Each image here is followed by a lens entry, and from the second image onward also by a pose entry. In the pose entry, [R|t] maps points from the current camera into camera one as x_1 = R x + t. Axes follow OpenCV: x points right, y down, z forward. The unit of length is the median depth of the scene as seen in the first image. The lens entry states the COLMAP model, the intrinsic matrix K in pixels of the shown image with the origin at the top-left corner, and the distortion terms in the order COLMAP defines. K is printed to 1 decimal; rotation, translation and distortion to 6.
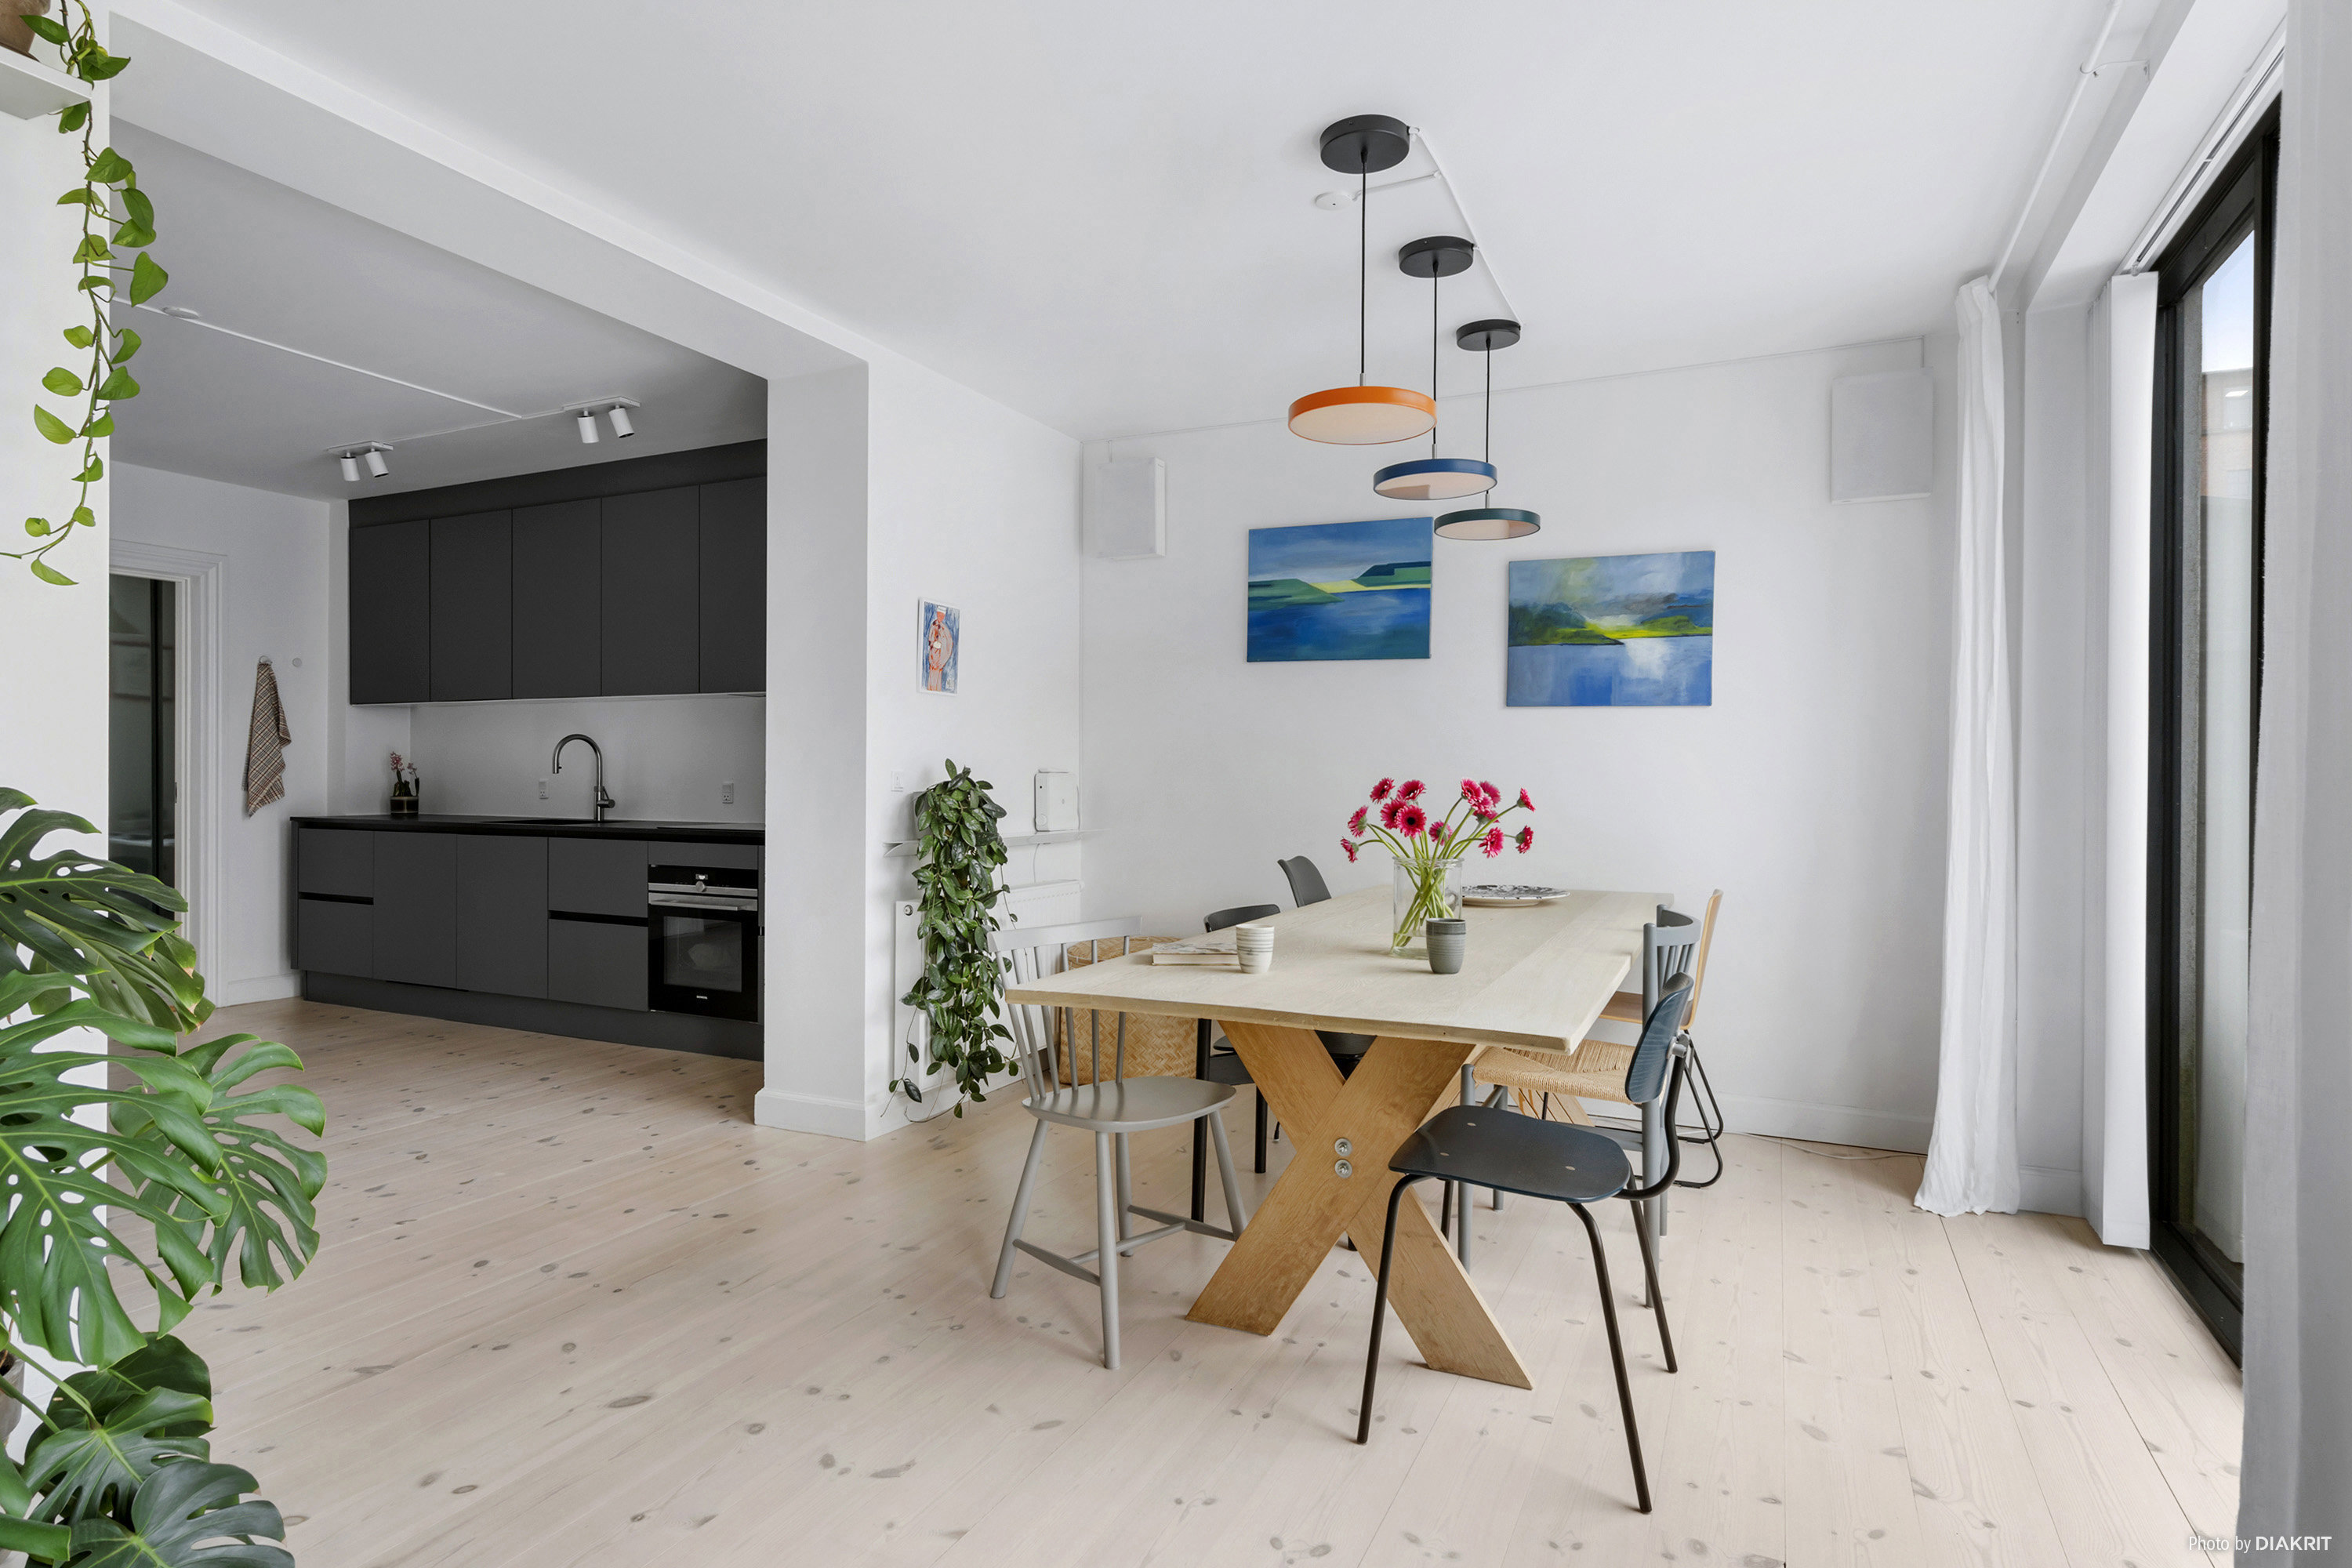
lens RADIAL K [[1250.2, 0, 1178.0], [0, 1250.2, 777.7], [0, 0, 1]] dist [0.002936, 0.002350]
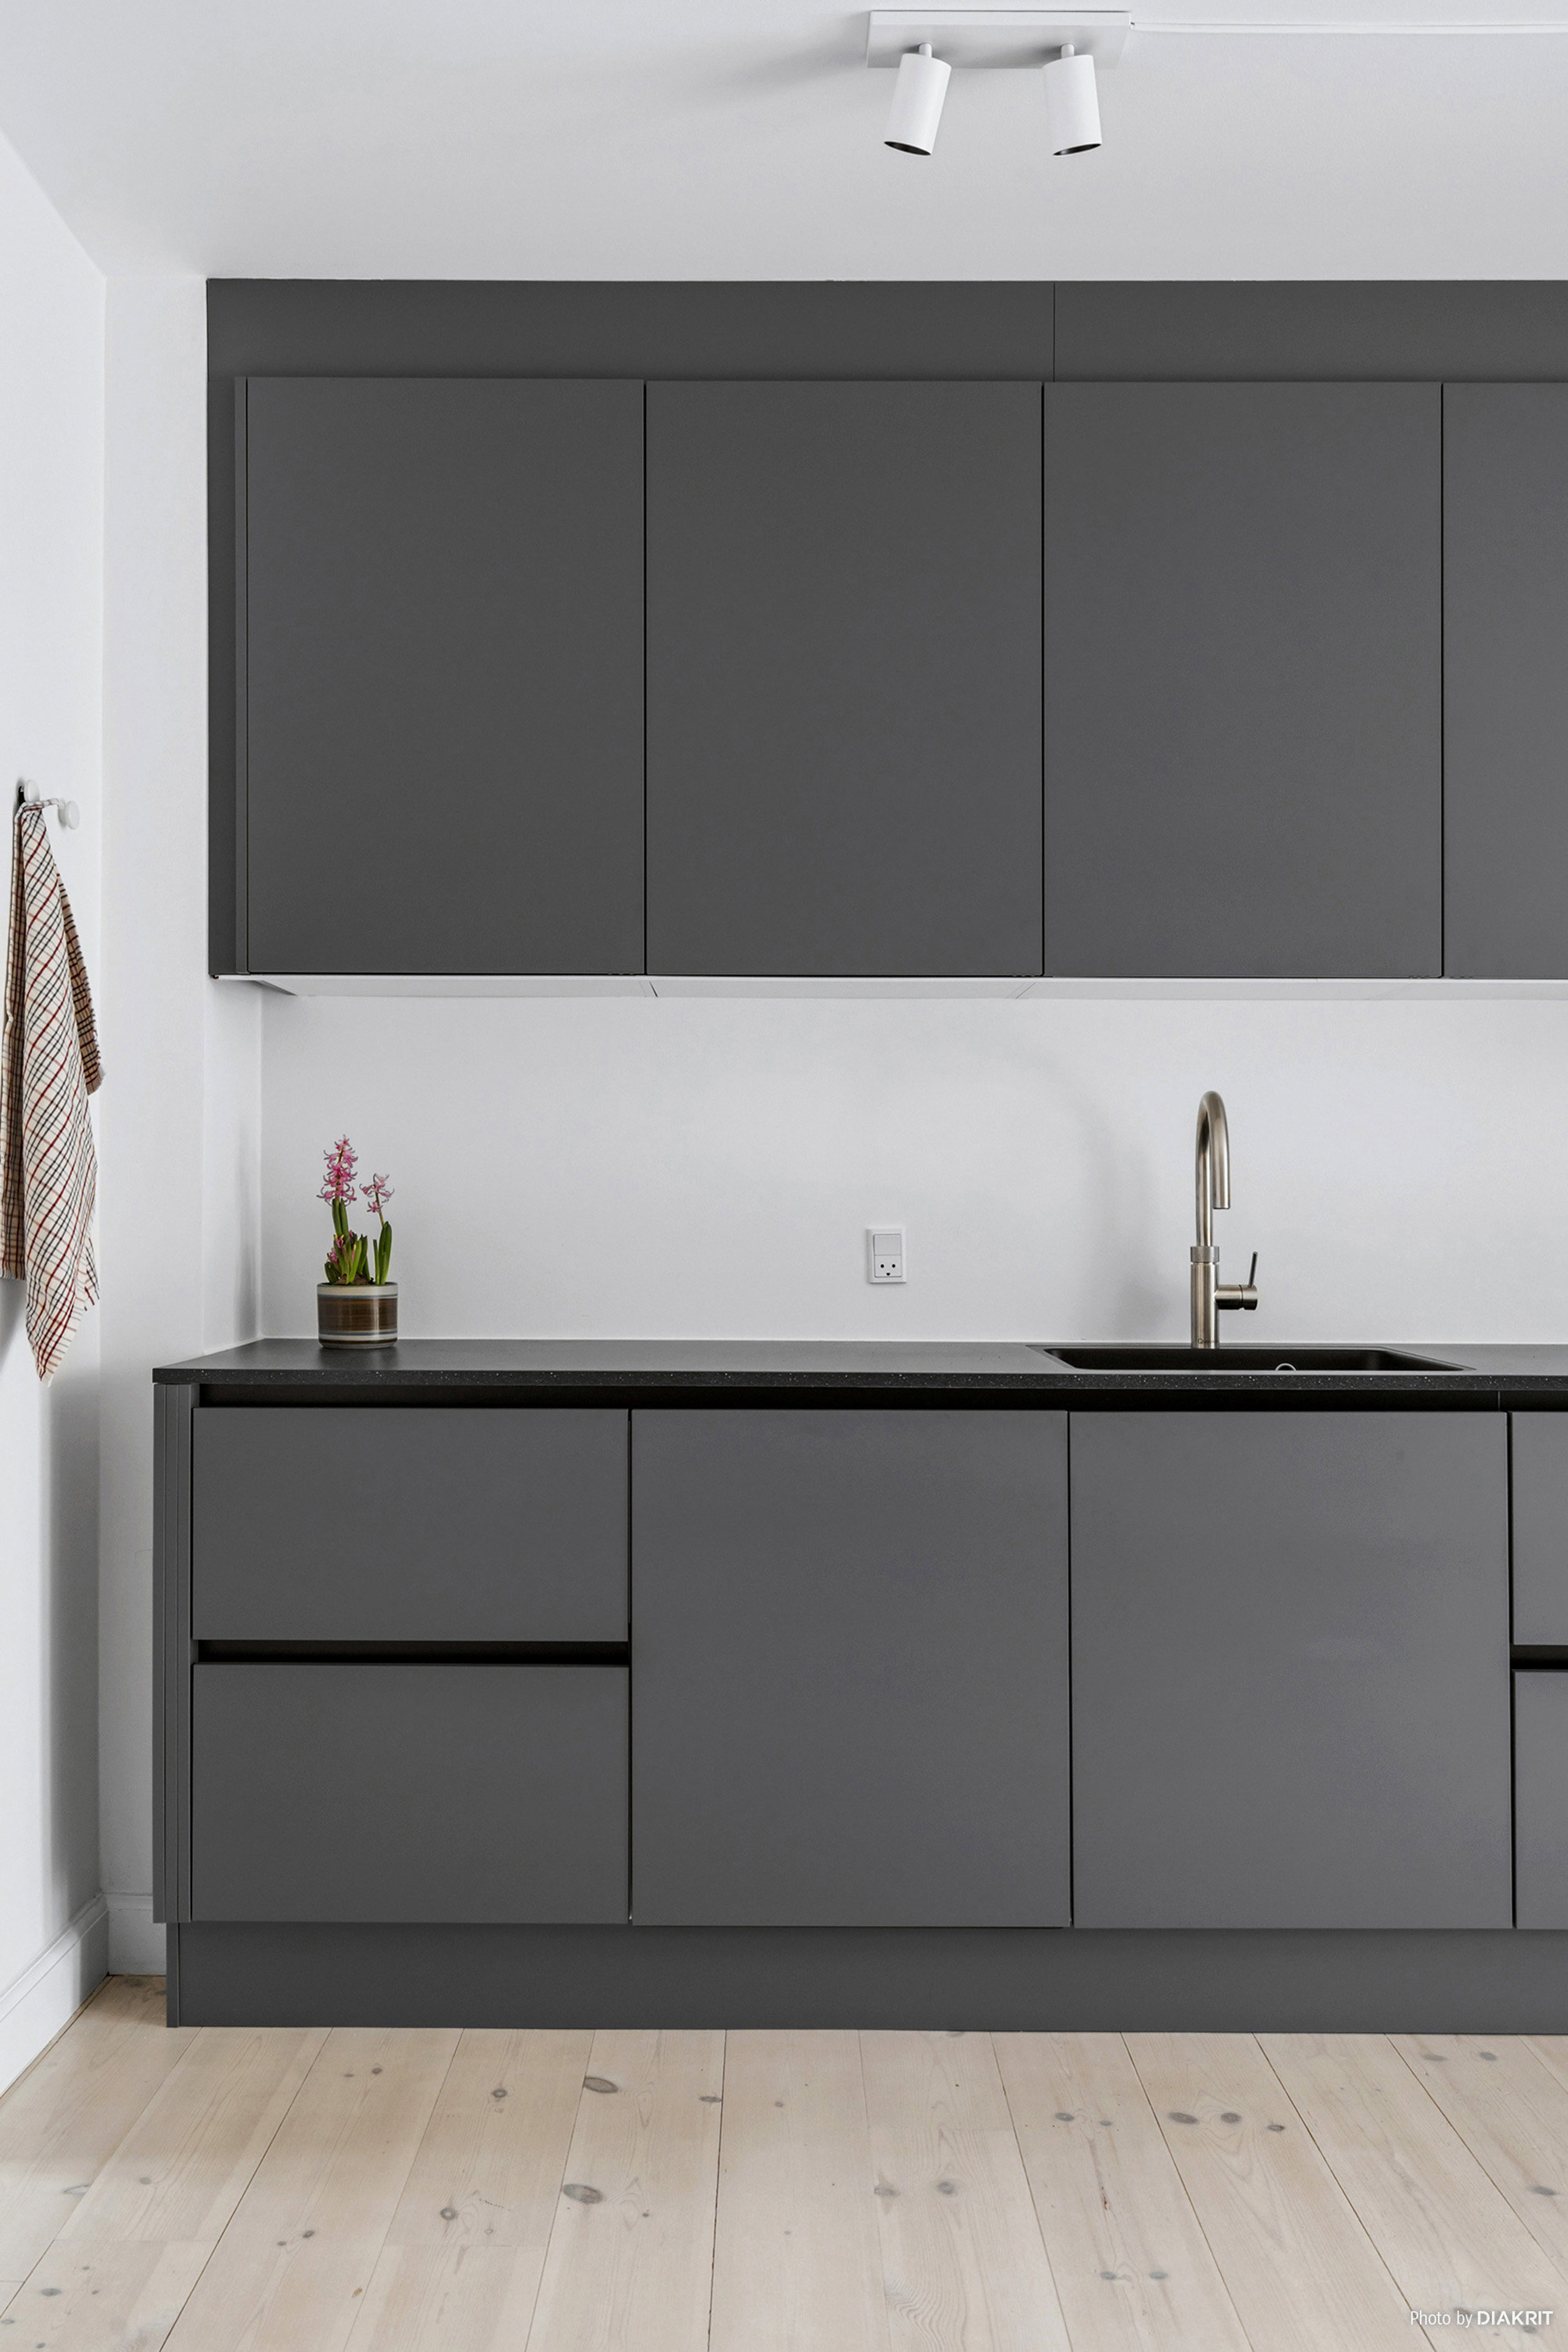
lens RADIAL K [[1965.5, 0, 778.7], [0, 1965.5, 1189.5], [0, 0, 1]] dist [0.001943, -0.006644]
pose [[0.904028, 0.000922, 0.427471, -1.183256], [0.001103, 0.999989, -0.004491, -0.010143], [-0.427471, 0.004531, 0.904018, 0.843067]]
